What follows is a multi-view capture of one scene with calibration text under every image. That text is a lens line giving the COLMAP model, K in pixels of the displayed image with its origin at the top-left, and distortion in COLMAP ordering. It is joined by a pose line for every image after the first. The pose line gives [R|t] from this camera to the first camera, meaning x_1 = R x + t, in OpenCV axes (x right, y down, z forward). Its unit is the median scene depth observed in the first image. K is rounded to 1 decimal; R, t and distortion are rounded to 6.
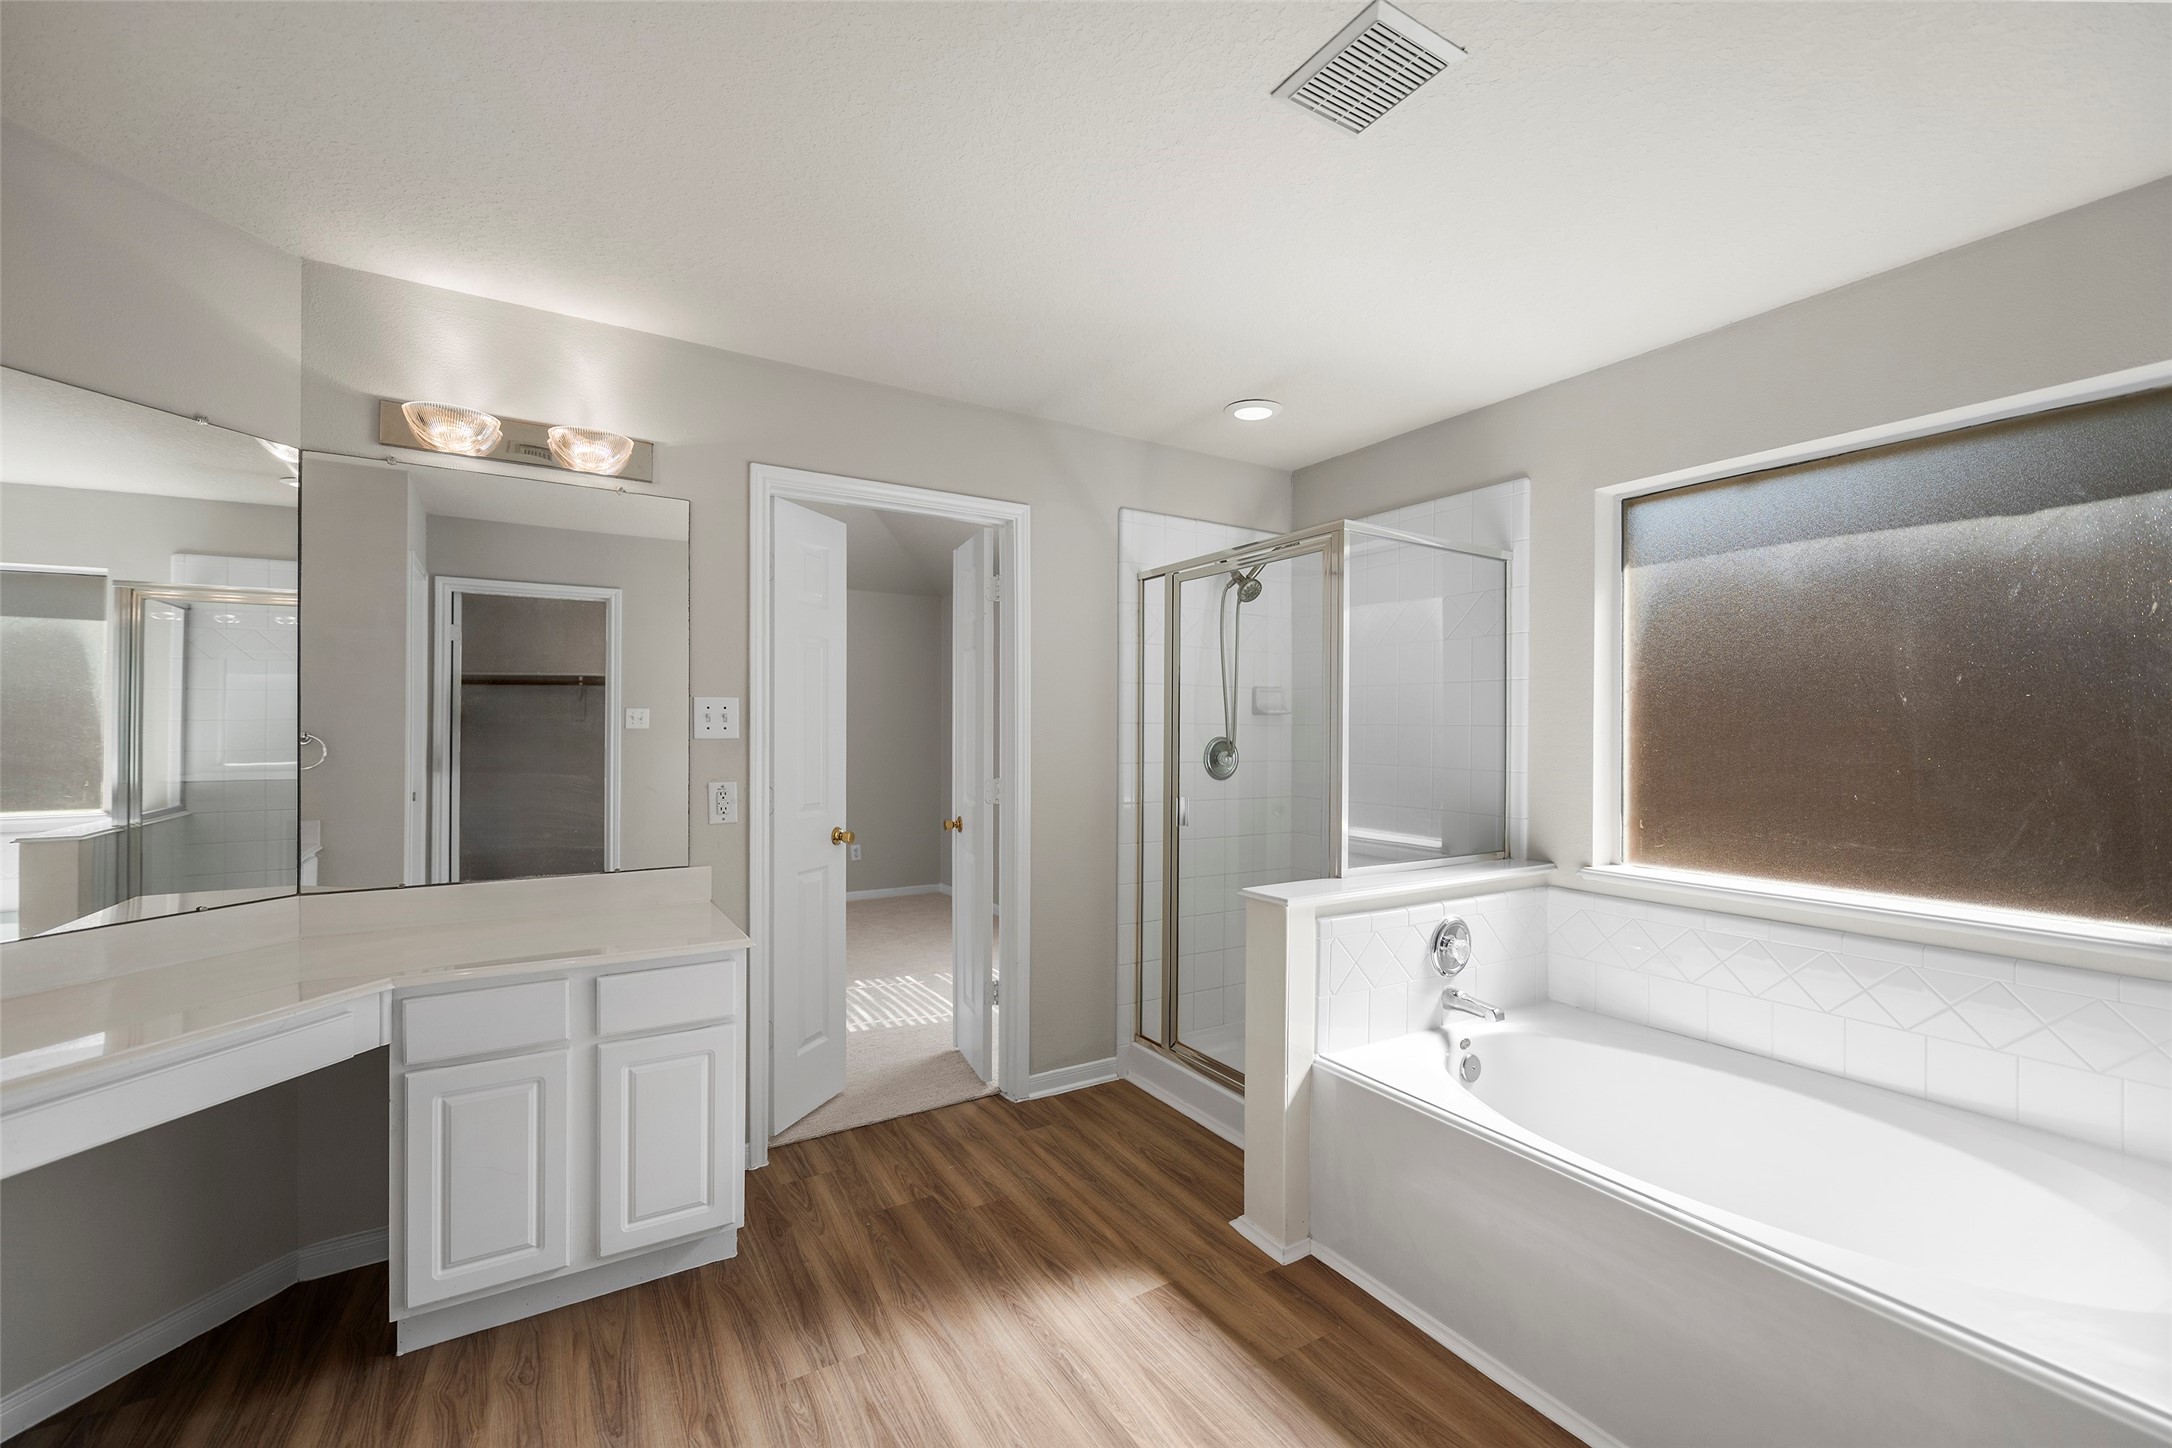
lens RADIAL K [[883.9, 0, 1087.6], [0, 883.9, 727.2], [0, 0, 1]] dist [-0.001350, -0.000535]
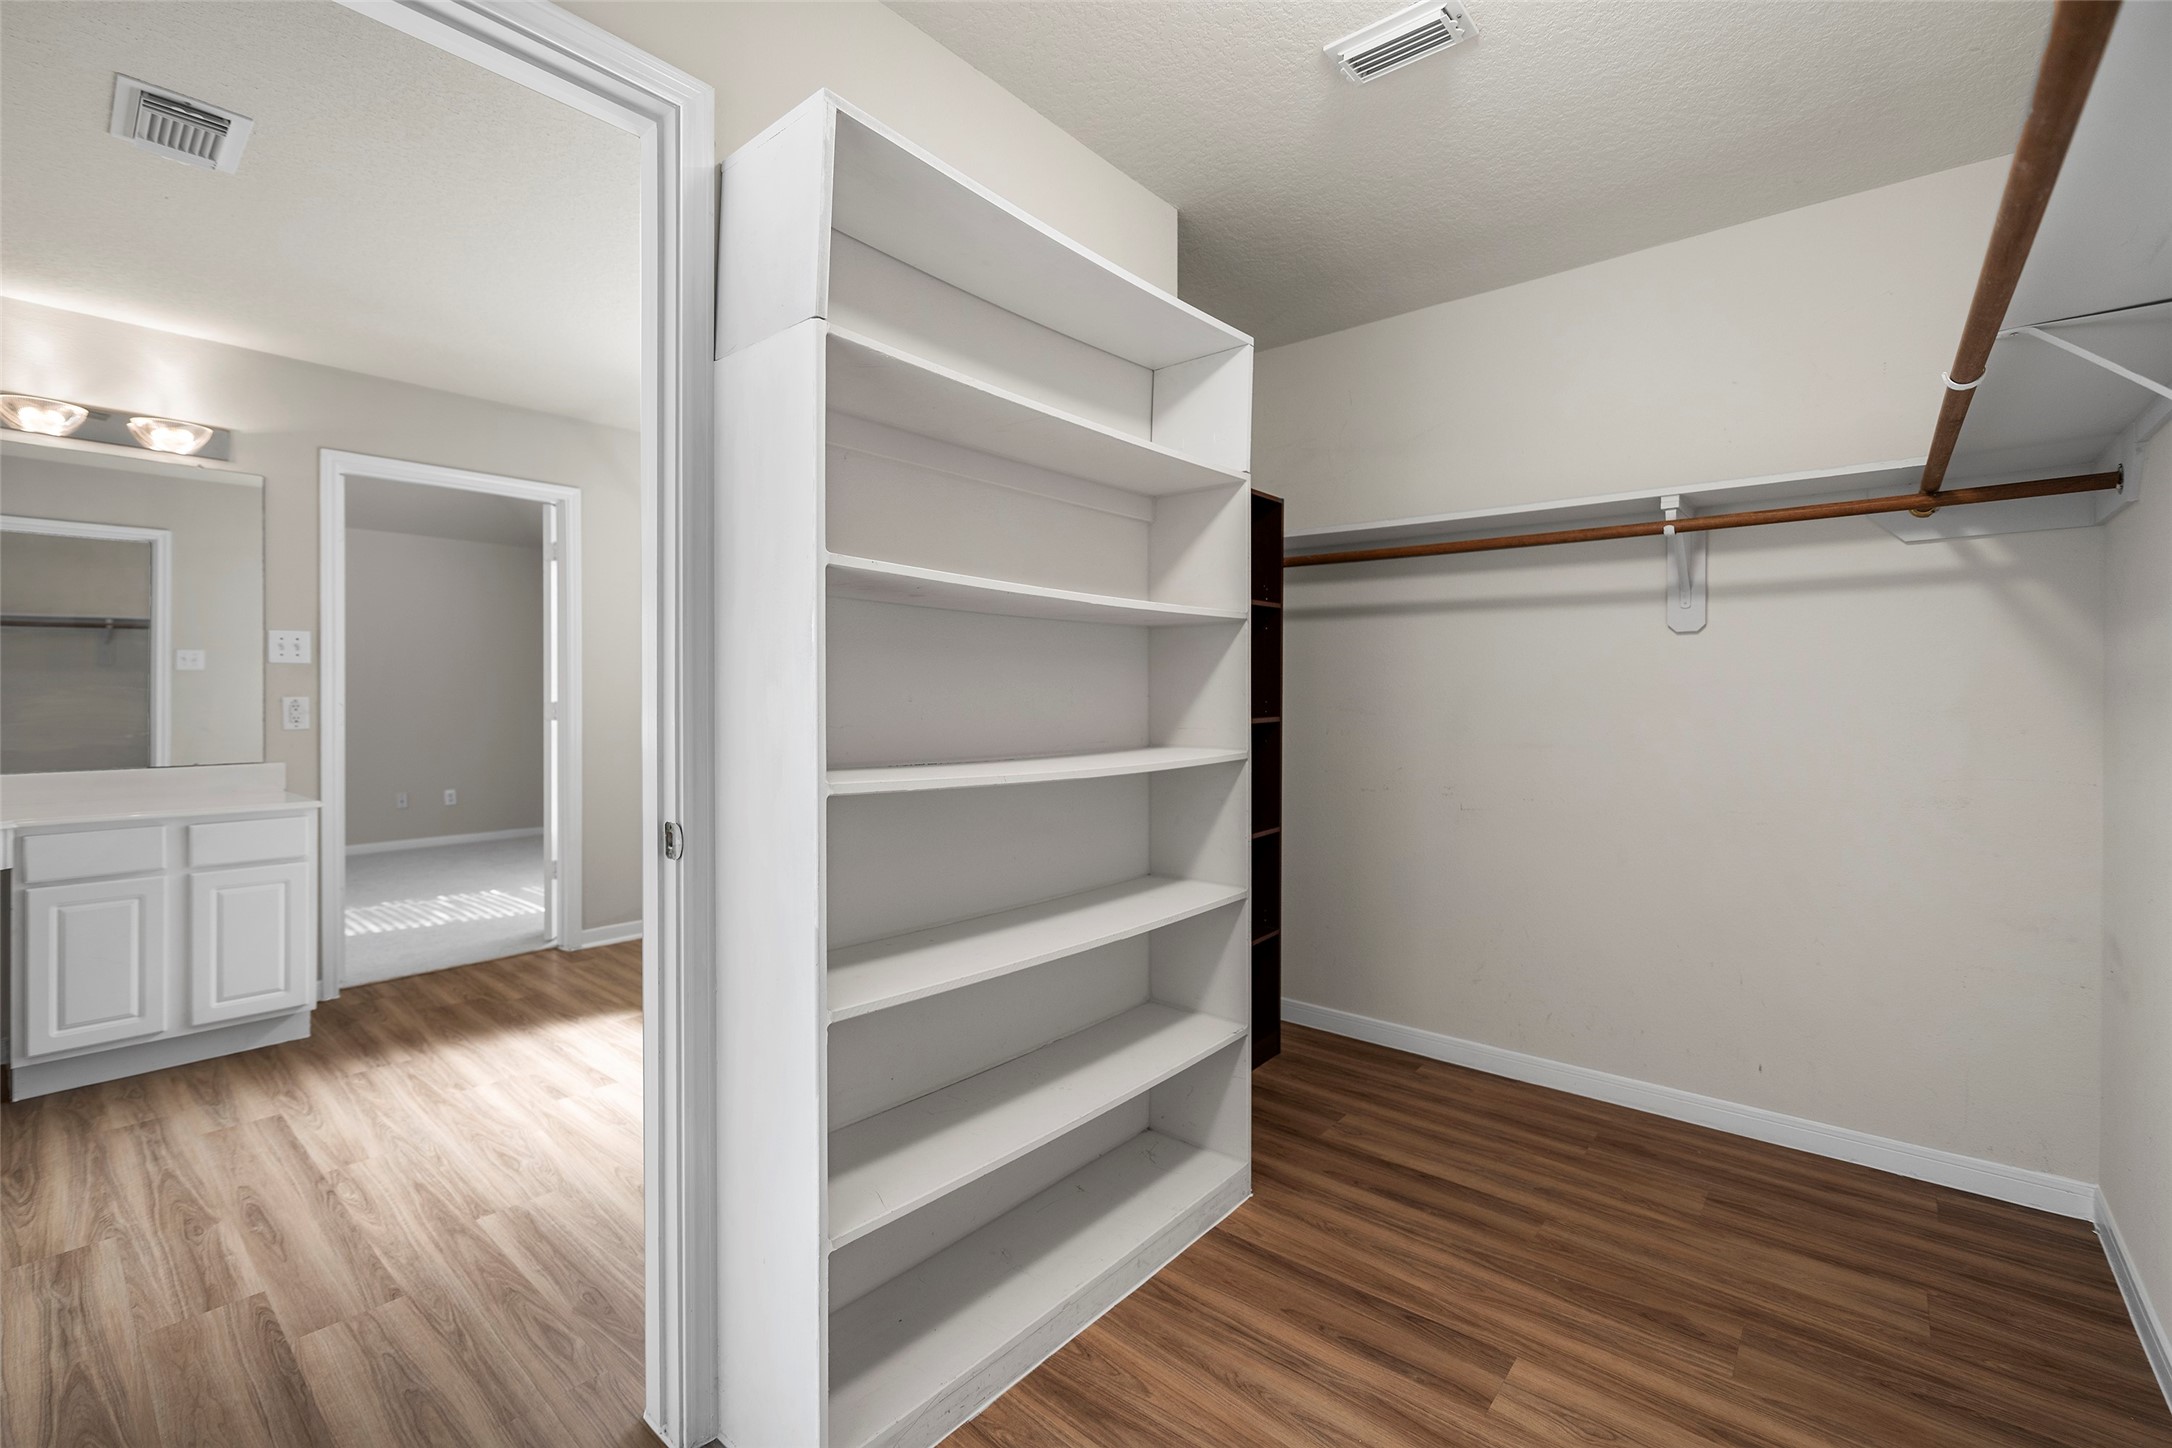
lens RADIAL K [[930.5, 0, 1074.9], [0, 930.5, 687.7], [0, 0, 1]] dist [-0.004040, 0.000031]
pose [[0.951474, -0.003848, 0.307706, 0.283174], [0.004858, 0.999985, -0.002516, 0.065910], [-0.307692, 0.003889, 0.951478, -0.715728]]
